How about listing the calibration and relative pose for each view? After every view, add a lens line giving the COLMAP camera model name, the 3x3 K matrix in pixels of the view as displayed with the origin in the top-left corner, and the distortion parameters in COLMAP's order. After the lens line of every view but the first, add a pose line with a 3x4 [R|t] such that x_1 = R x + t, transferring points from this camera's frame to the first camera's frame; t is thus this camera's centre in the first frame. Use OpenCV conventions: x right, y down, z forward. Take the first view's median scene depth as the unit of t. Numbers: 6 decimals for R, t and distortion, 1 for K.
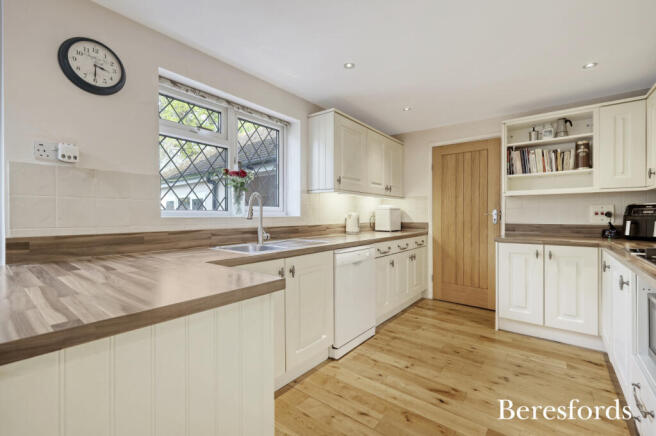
lens RADIAL K [[283.4, 0, 331.3], [0, 283.4, 219.9], [0, 0, 1]] dist [-0.001225, -0.001545]
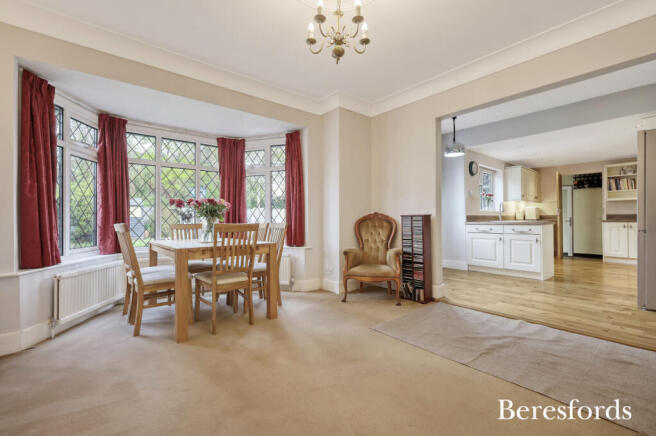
lens RADIAL K [[283.4, 0, 325.5], [0, 283.4, 219.6], [0, 0, 1]] dist [-0.001225, -0.001545]
pose [[0.977072, -0.006107, -0.212821, -1.070450], [0.003635, 0.999921, -0.012001, 0.078194], [0.212877, 0.010952, 0.977018, -1.630838]]
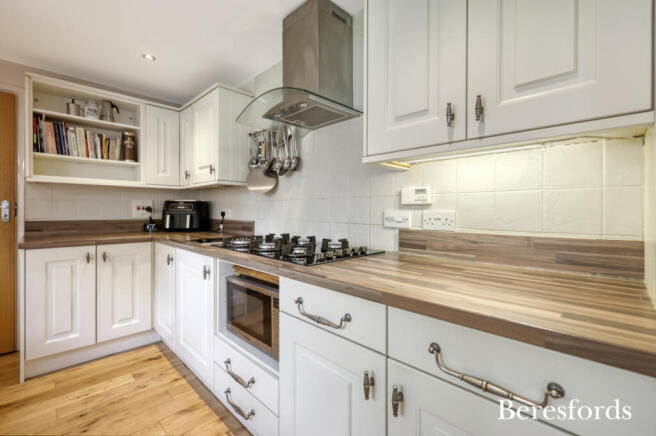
lens RADIAL K [[283.4, 0, 327.0], [0, 283.4, 211.3], [0, 0, 1]] dist [-0.001225, -0.001545]
pose [[0.106051, 0.001225, 0.994360, 0.003566], [0.012412, 0.999920, -0.002556, -0.000723], [-0.994283, 0.012613, 0.106027, 0.225393]]
